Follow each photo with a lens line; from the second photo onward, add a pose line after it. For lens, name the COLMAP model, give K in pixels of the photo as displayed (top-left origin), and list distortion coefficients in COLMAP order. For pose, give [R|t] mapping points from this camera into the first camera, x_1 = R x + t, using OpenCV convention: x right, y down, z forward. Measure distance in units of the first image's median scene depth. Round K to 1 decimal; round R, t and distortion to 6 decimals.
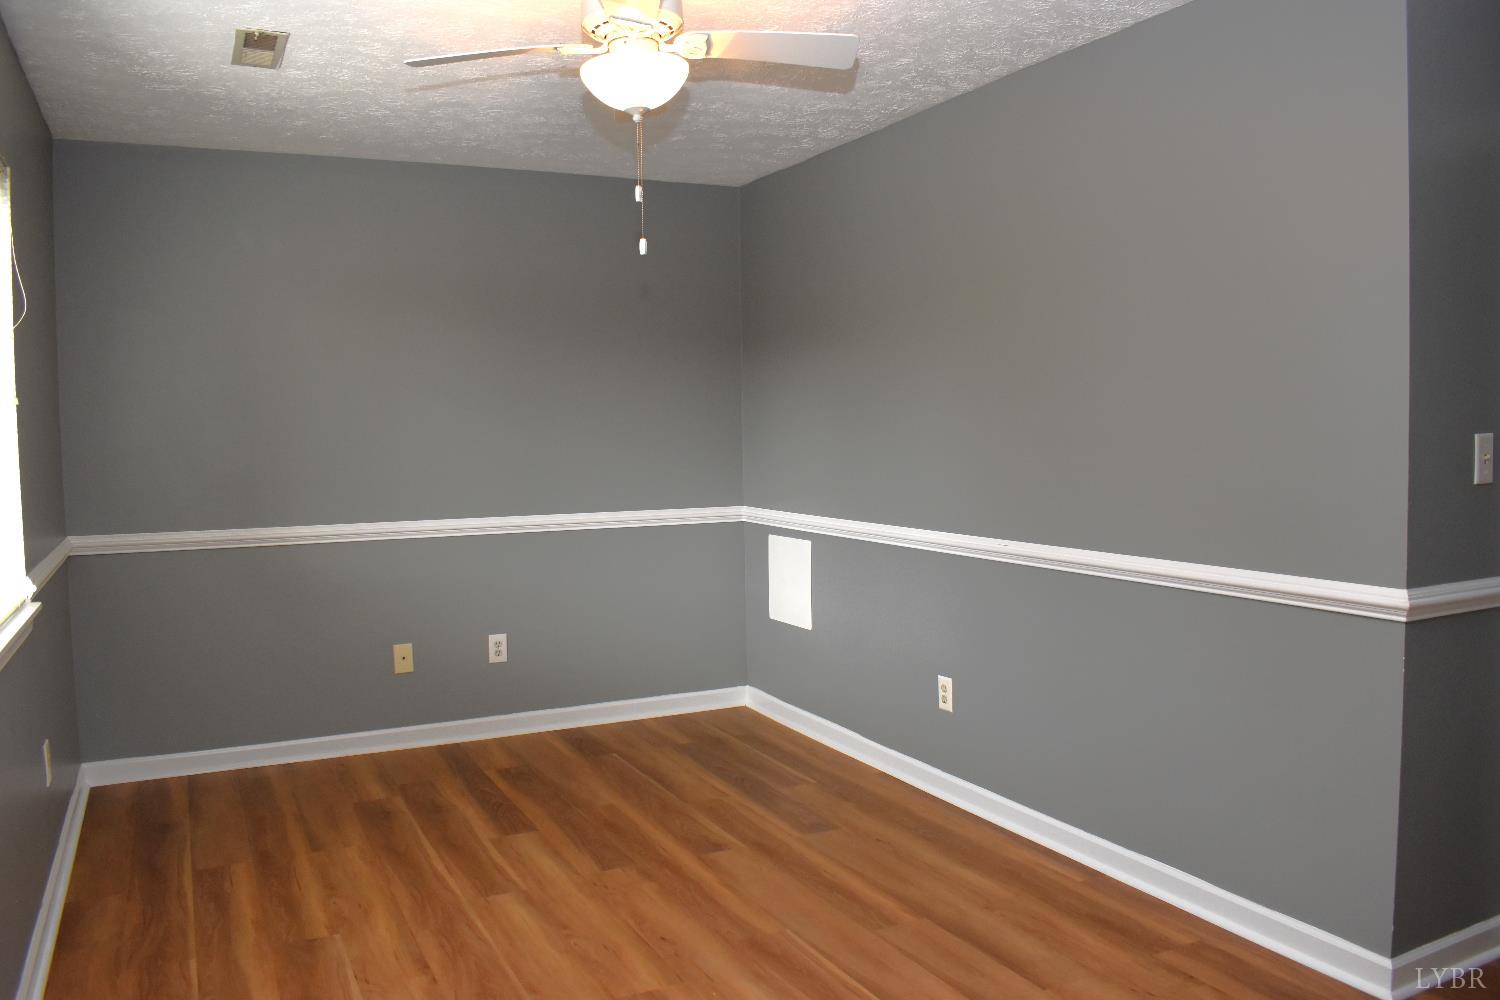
lens RADIAL K [[1169.6, 0, 750.1], [0, 1169.6, 498.2], [0, 0, 1]] dist [-0.098462, 0.017765]
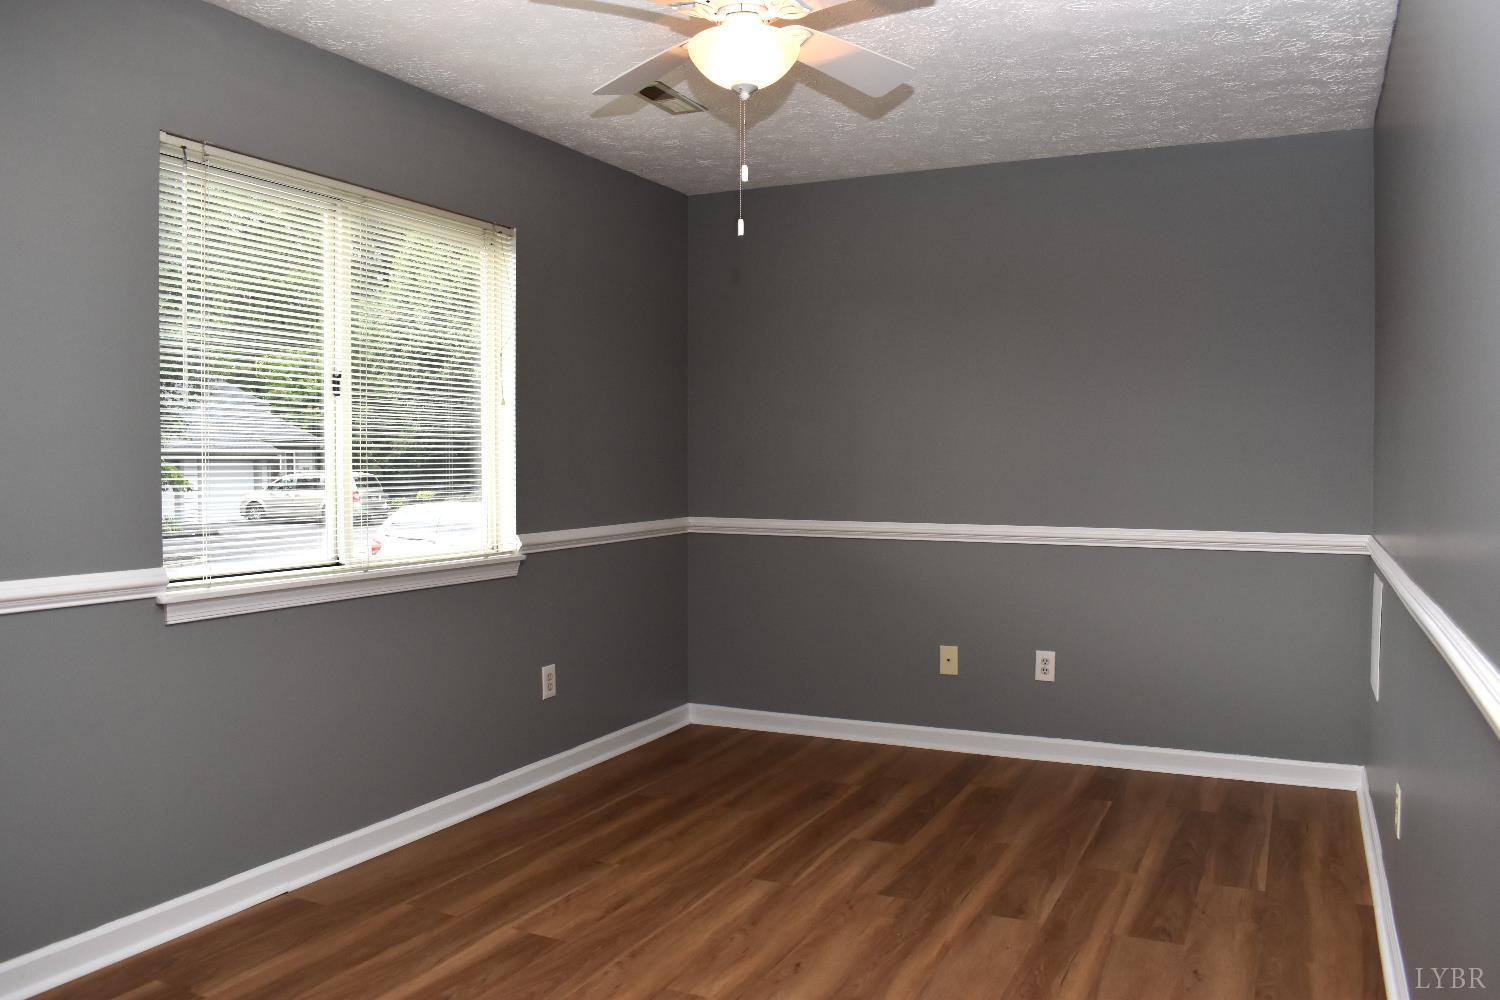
lens RADIAL K [[1169.6, 0, 750.9], [0, 1169.6, 502.4], [0, 0, 1]] dist [-0.098462, 0.017765]
pose [[0.605738, 0.041547, -0.794579, 0.490196], [-0.056252, 0.998373, 0.009320, 0.002302], [0.793673, 0.039051, 0.607090, 0.306754]]
